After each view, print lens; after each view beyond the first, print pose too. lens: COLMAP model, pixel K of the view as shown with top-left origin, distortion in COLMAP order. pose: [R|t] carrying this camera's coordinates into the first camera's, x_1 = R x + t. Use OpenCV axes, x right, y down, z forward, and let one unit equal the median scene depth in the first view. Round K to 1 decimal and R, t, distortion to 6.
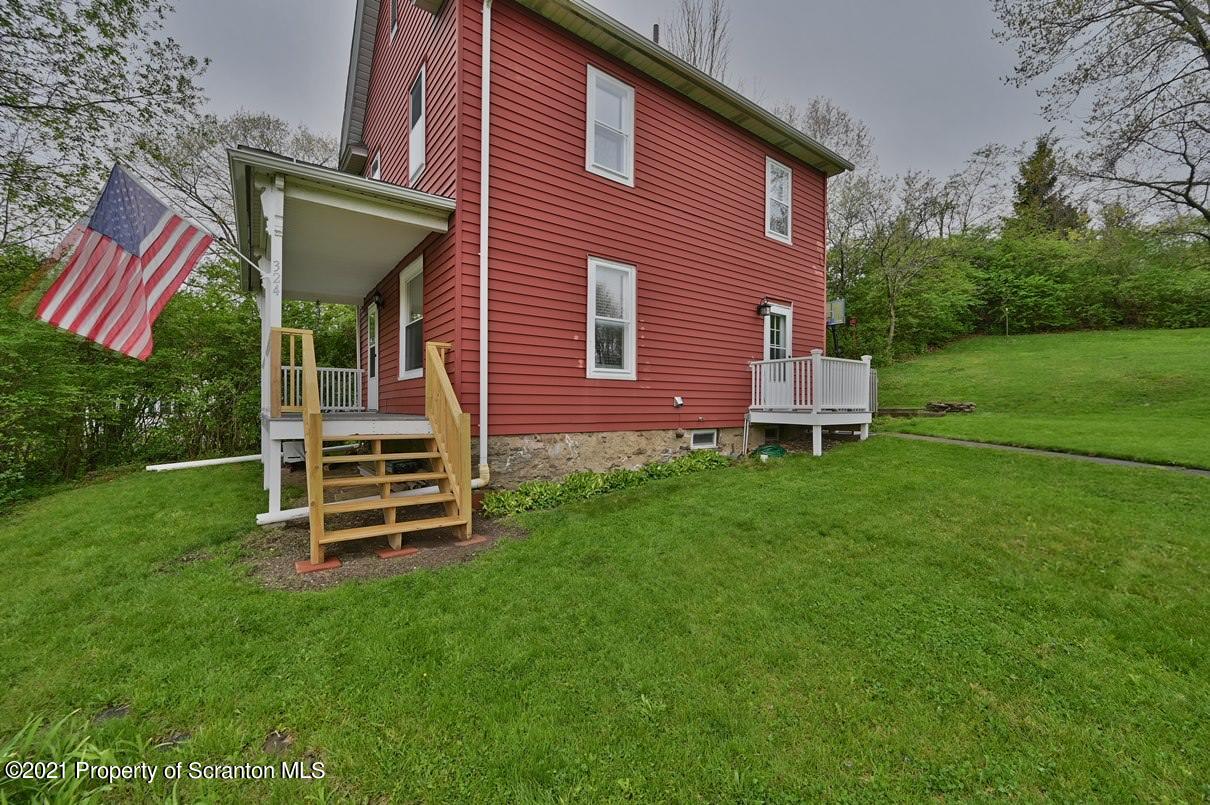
lens RADIAL K [[481.9, 0, 604.1], [0, 481.9, 407.4], [0, 0, 1]] dist [0.000471, 0.000648]
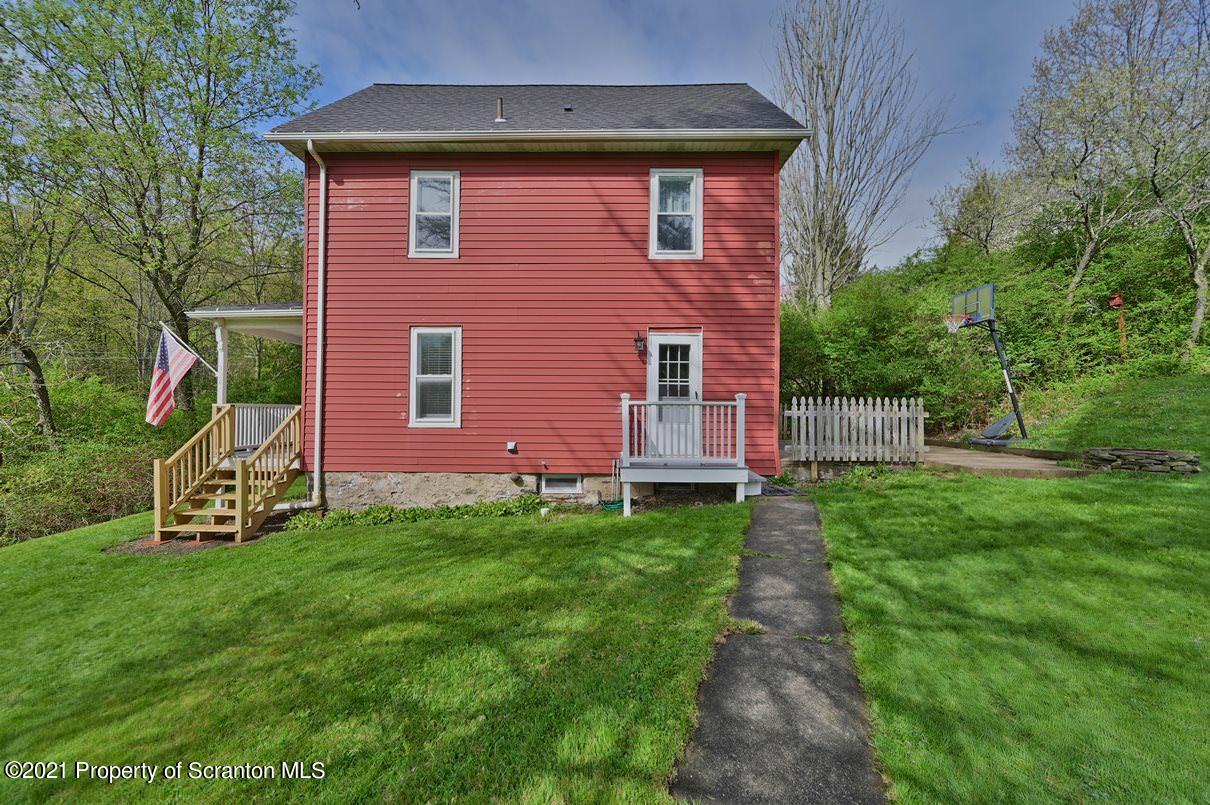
lens RADIAL K [[481.9, 0, 607.1], [0, 481.9, 403.4], [0, 0, 1]] dist [0.000471, 0.000648]
pose [[0.787955, -0.004720, -0.615714, 0.953556], [-0.003230, 0.999925, -0.011800, -0.093331], [0.615724, 0.011287, 0.787881, 0.302508]]
